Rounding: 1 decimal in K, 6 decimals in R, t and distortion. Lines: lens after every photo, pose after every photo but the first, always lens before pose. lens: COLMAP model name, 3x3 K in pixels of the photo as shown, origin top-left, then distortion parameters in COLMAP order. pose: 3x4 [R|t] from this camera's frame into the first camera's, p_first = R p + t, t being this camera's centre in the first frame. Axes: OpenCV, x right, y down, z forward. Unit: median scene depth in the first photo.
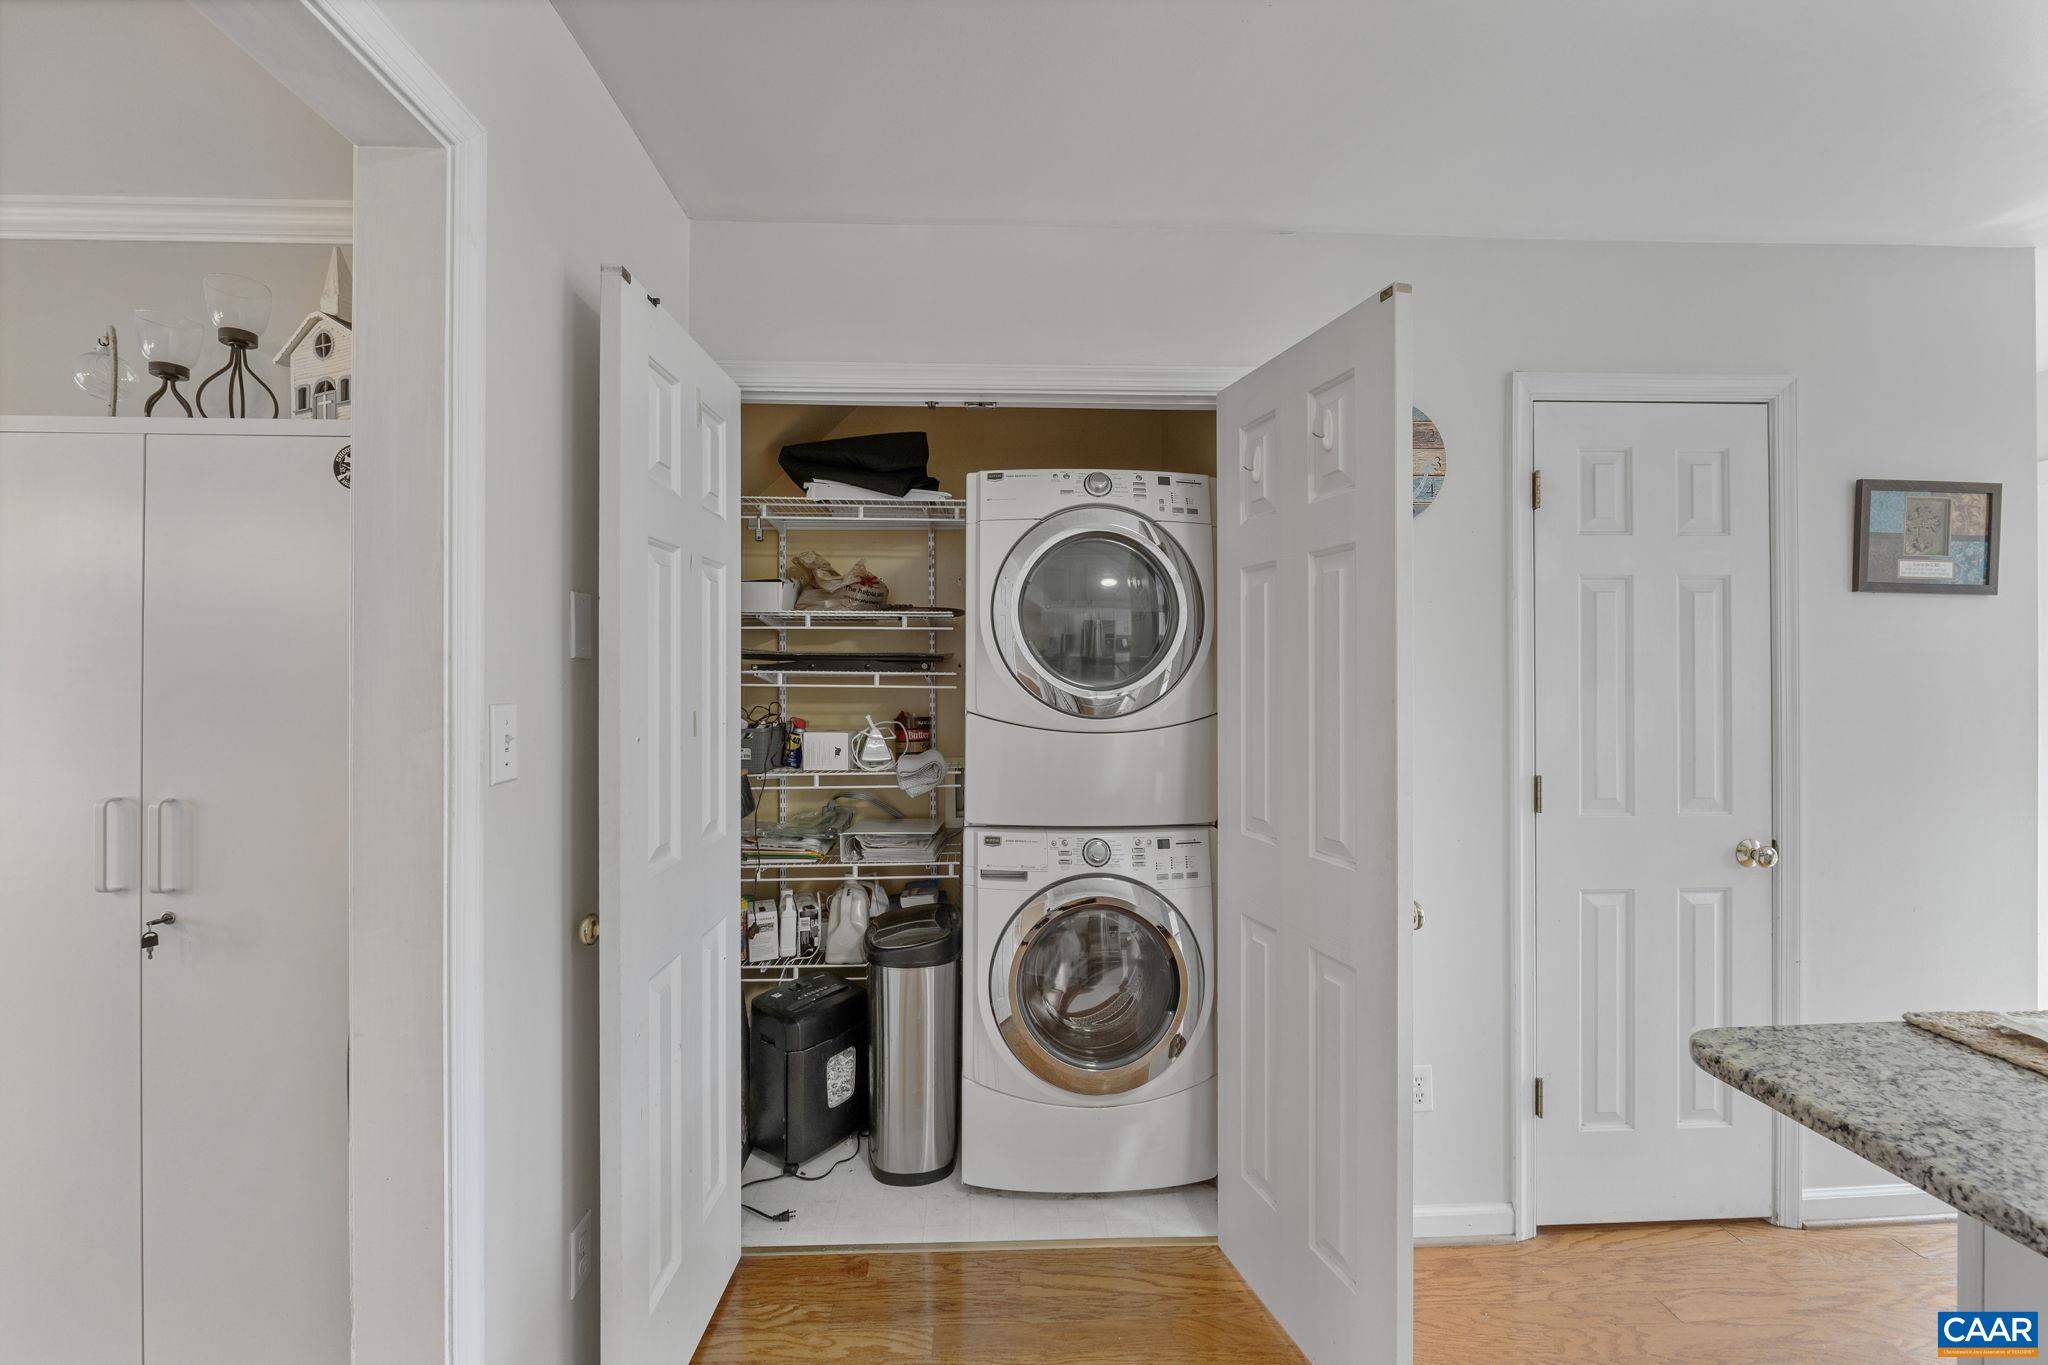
lens RADIAL K [[728.1, 0, 1028.9], [0, 728.1, 674.8], [0, 0, 1]] dist [-0.006551, -0.000169]
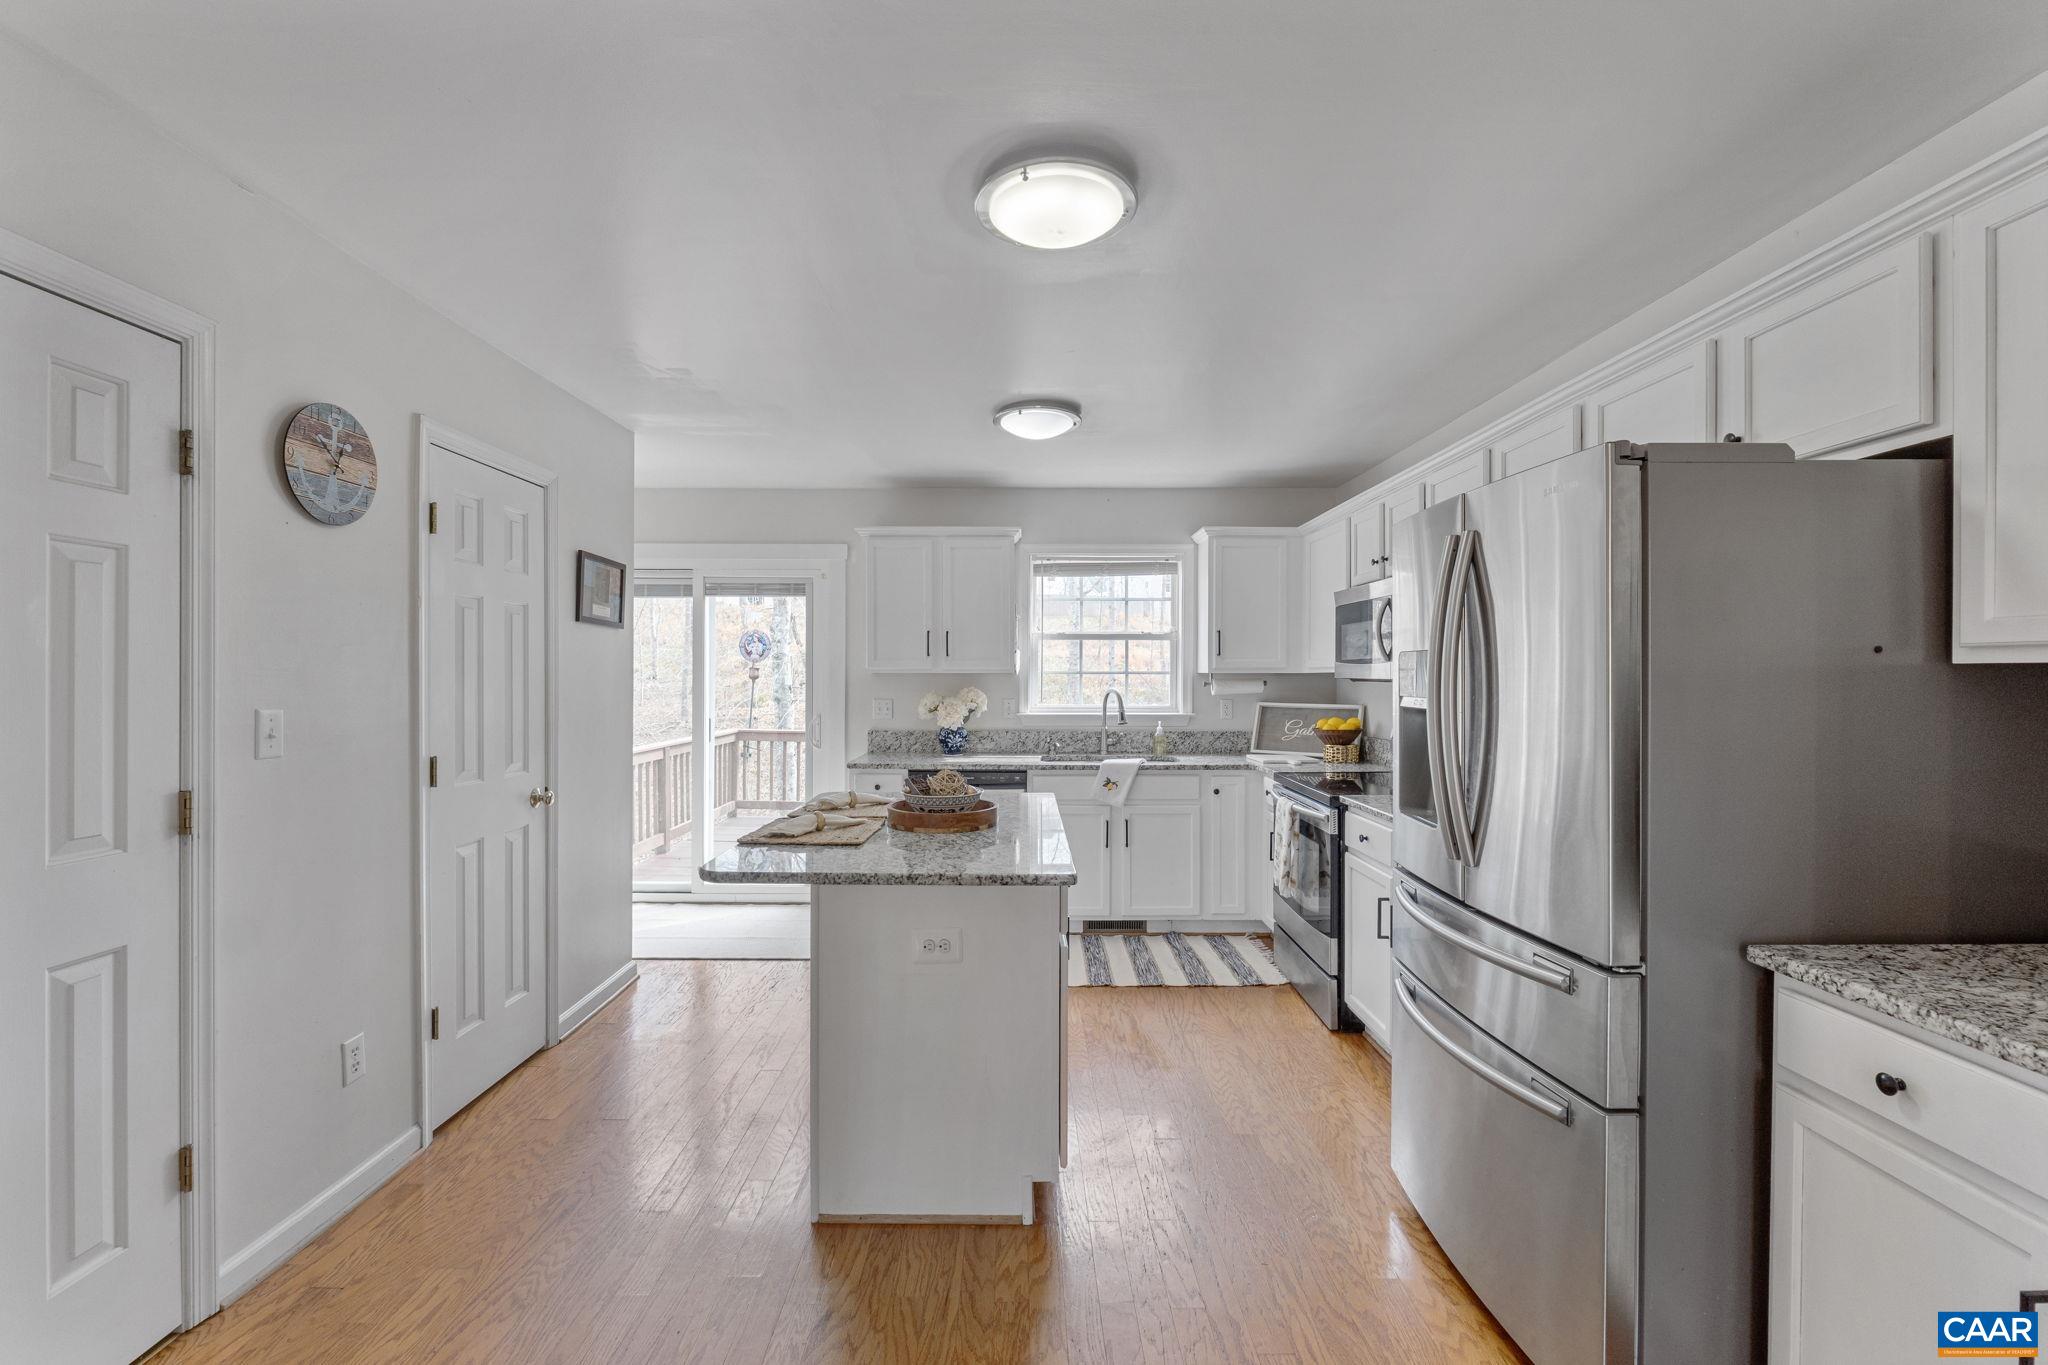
lens RADIAL K [[863.5, 0, 1024.0], [0, 863.5, 682.5], [0, 0, 1]] dist [-0.007466, -0.000202]
pose [[0.031486, -0.001157, 0.999504, -0.682438], [-0.008953, 0.999959, 0.001439, 0.005114], [-0.999464, -0.008994, 0.031475, -0.020375]]
